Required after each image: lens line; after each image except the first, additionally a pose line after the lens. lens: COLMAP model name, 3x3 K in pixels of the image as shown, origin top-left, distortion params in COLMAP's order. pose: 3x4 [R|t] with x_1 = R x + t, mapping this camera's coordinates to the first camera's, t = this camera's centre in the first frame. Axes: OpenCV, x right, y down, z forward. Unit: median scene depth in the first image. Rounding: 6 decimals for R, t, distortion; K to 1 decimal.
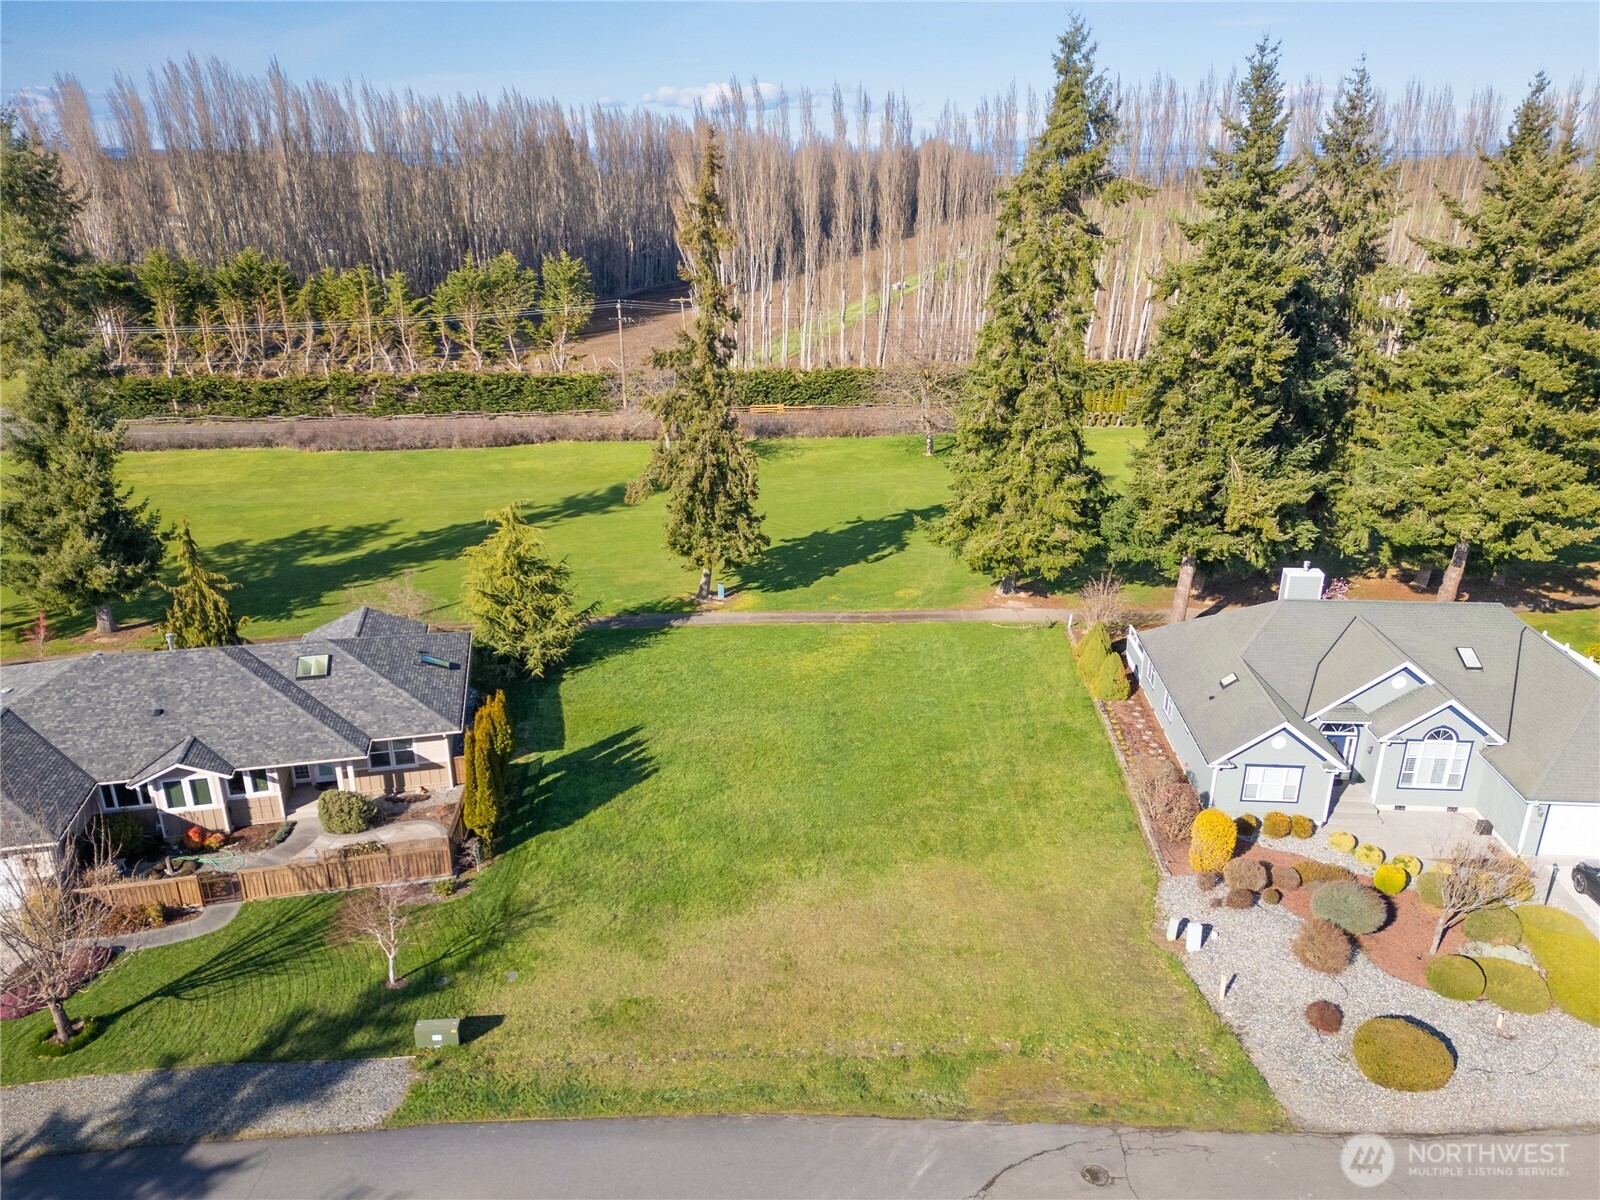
lens RADIAL K [[1189.9, 0, 799.2], [0, 1189.9, 632.1], [0, 0, 1]] dist [0.090361, -0.087904]
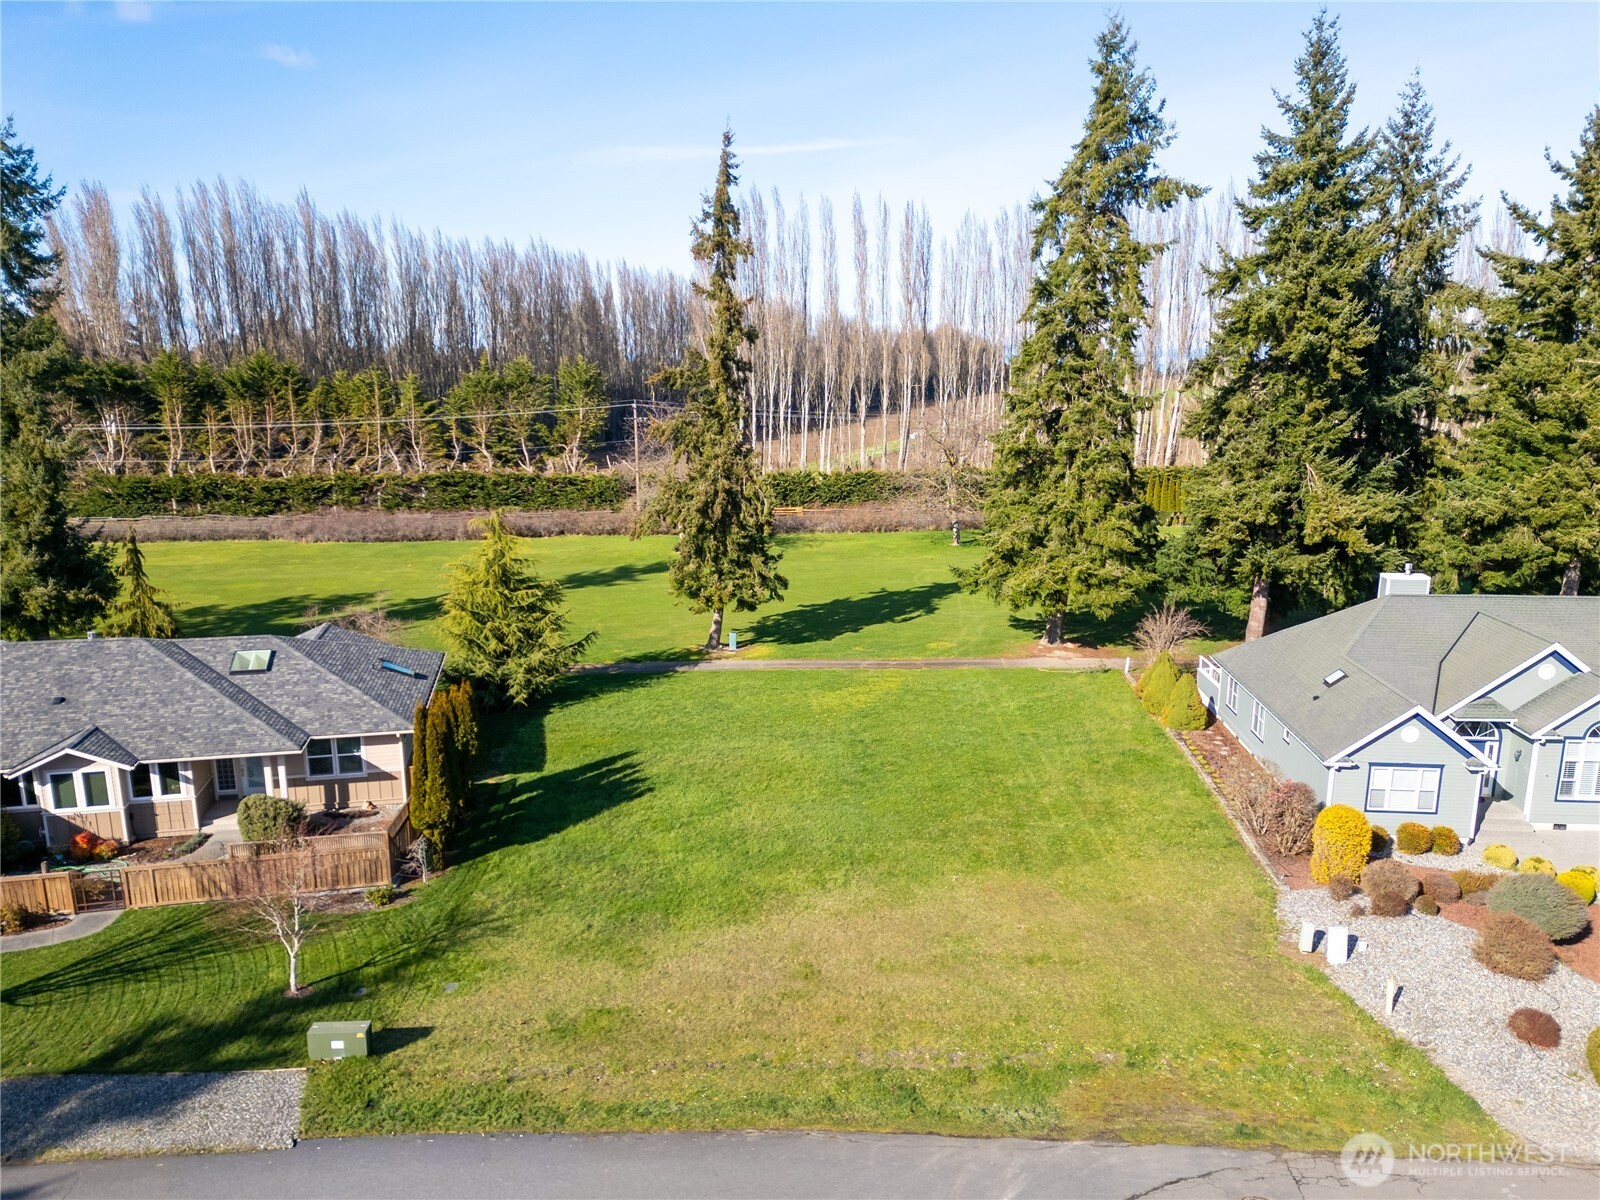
lens RADIAL K [[1189.9, 0, 799.2], [0, 1189.9, 632.1], [0, 0, 1]] dist [0.090361, -0.087904]
pose [[0.999895, 0.002052, -0.014369, -0.003346], [-0.004200, 0.988513, -0.151081, 0.121121], [0.013894, 0.151125, 0.988417, 0.140872]]
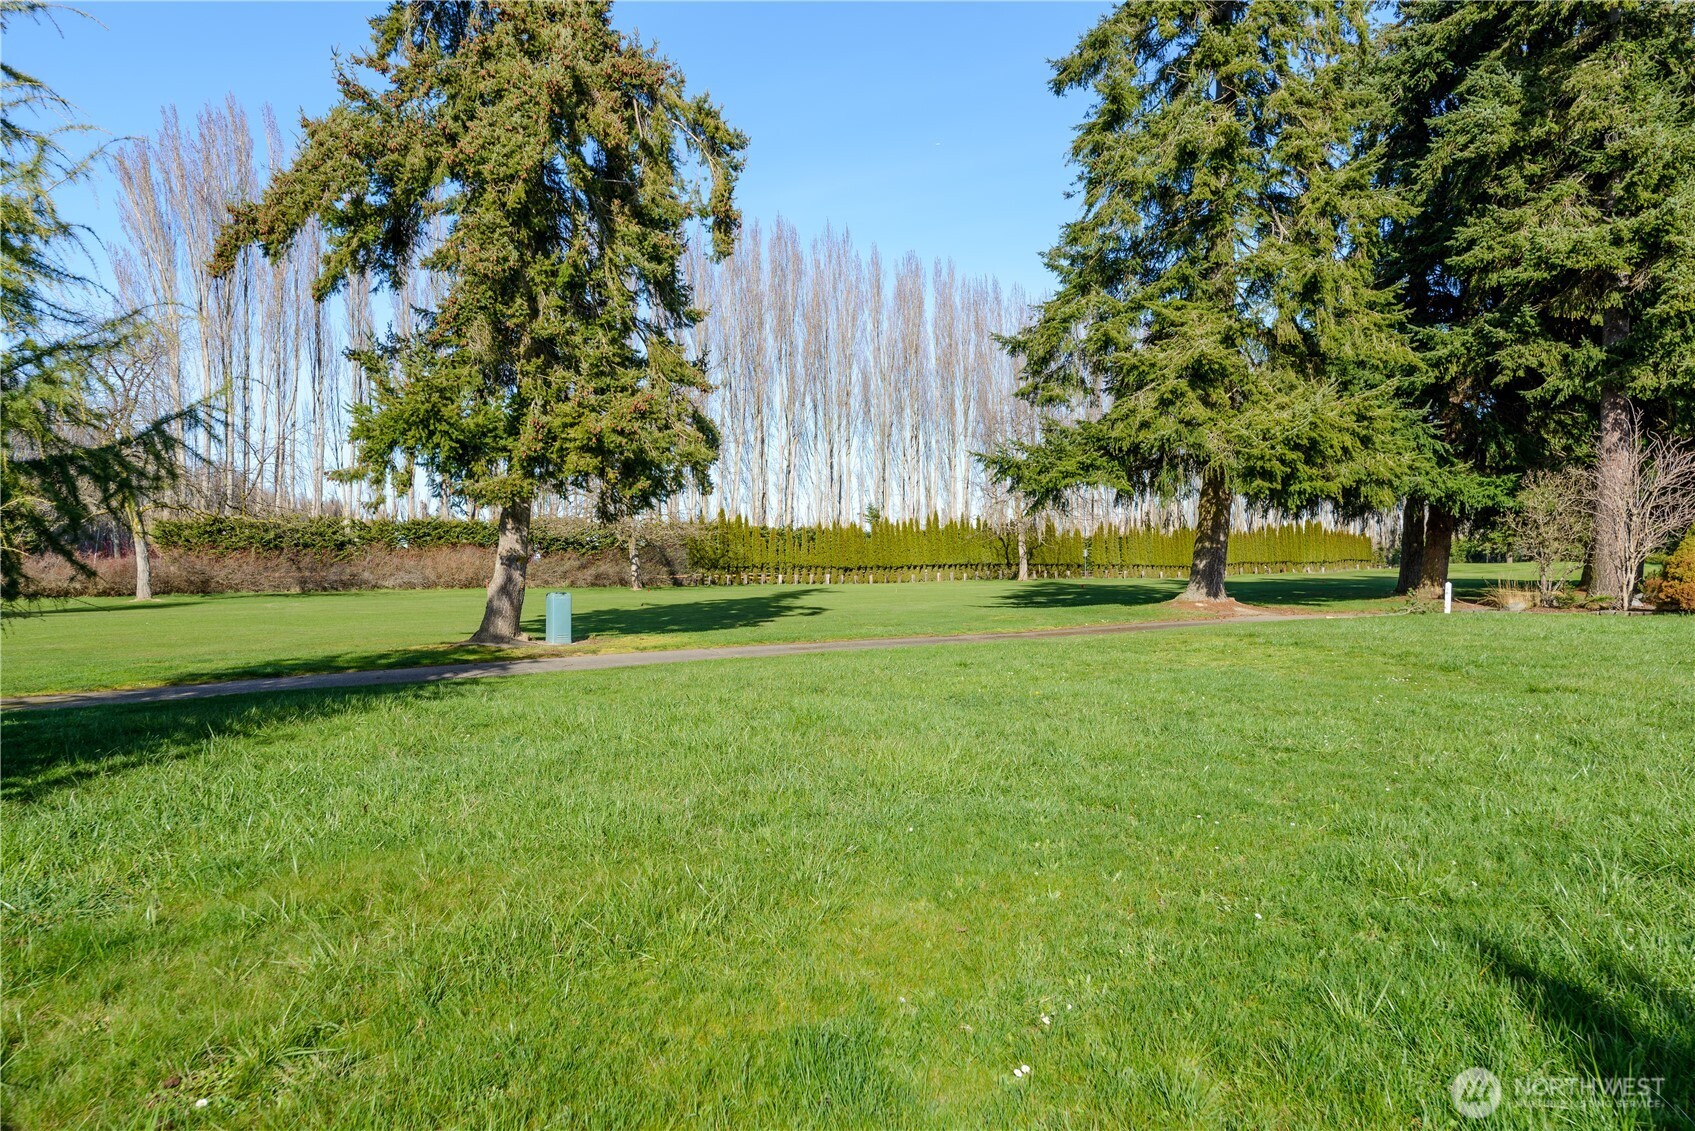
lens RADIAL K [[1101.6, 0, 849.2], [0, 1101.6, 566.1], [0, 0, 1]] dist [-0.001917, -0.000661]
pose [[0.843380, -0.004683, 0.537297, -0.195532], [0.201007, 0.930106, -0.307407, 0.067744], [-0.498304, 0.367262, 0.785374, 0.949530]]
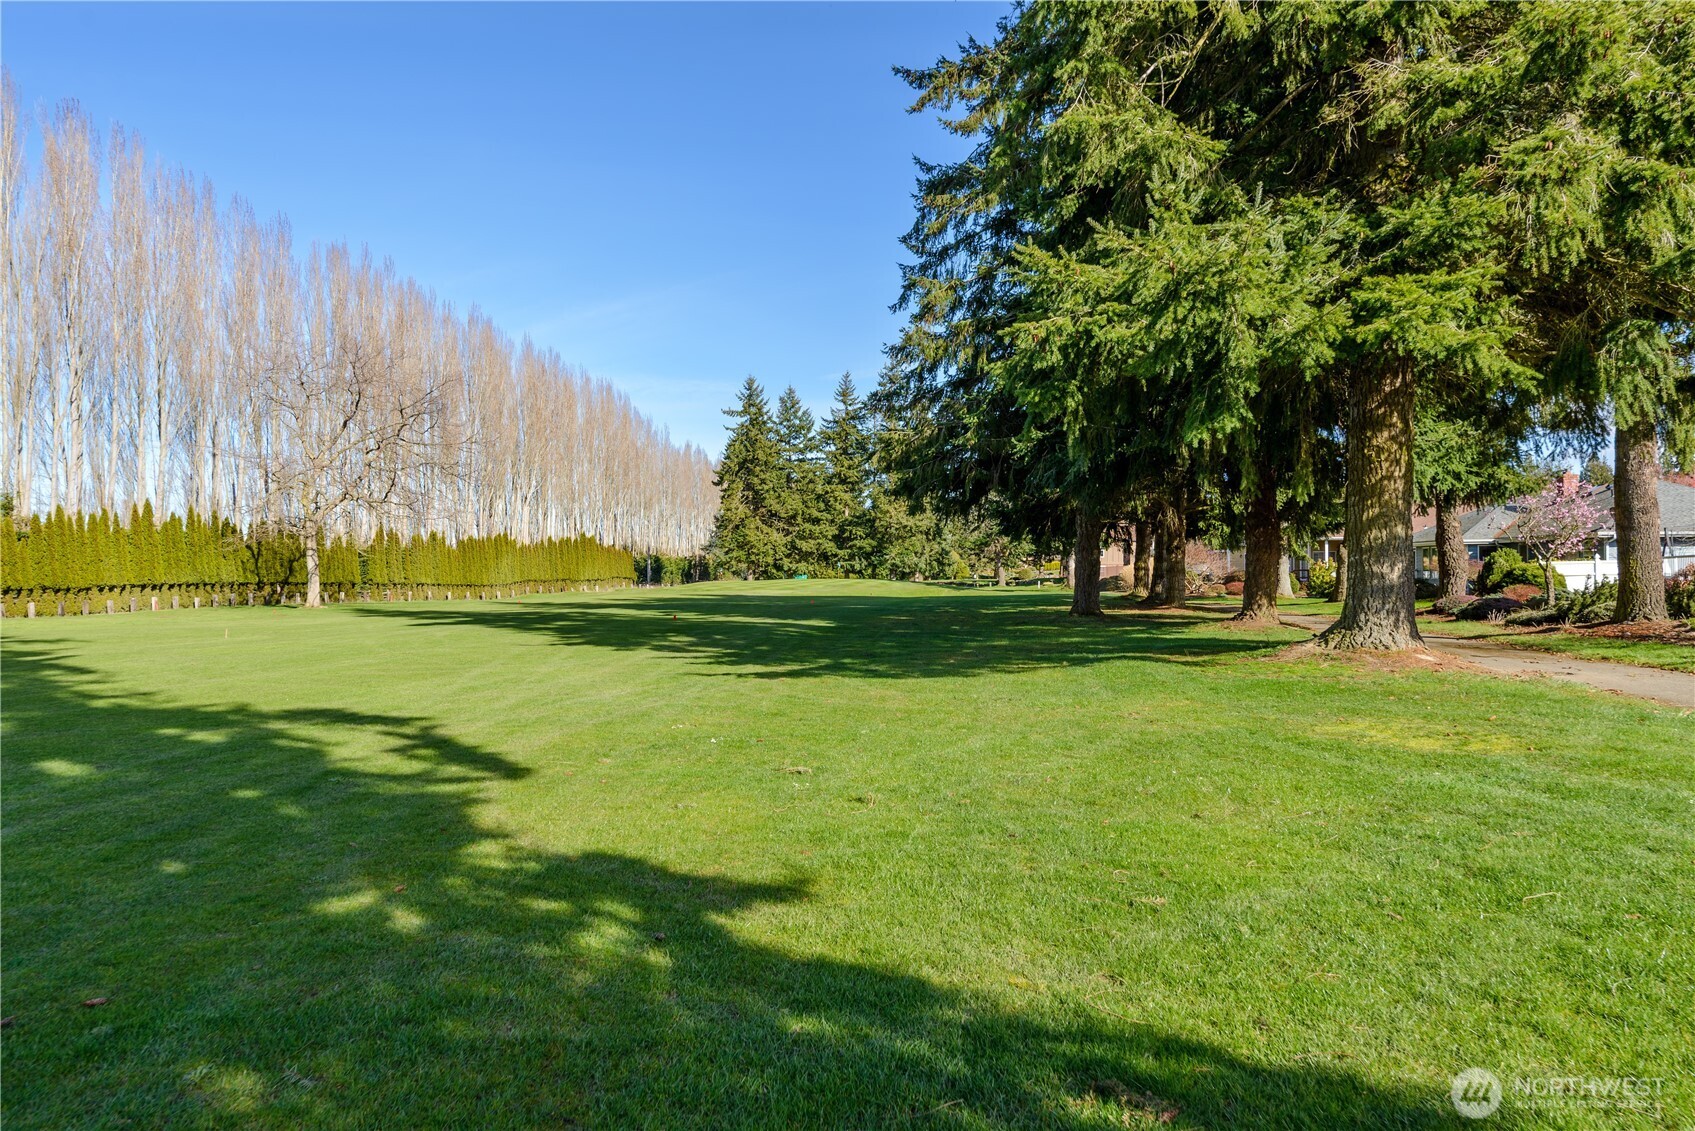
lens RADIAL K [[1101.6, 0, 849.2], [0, 1101.6, 566.1], [0, 0, 1]] dist [-0.001917, -0.000661]
pose [[0.261599, 0.008033, 0.965143, -0.039111], [0.356922, 0.928274, -0.104469, -0.079476], [-0.896757, 0.371810, 0.239969, 1.313013]]
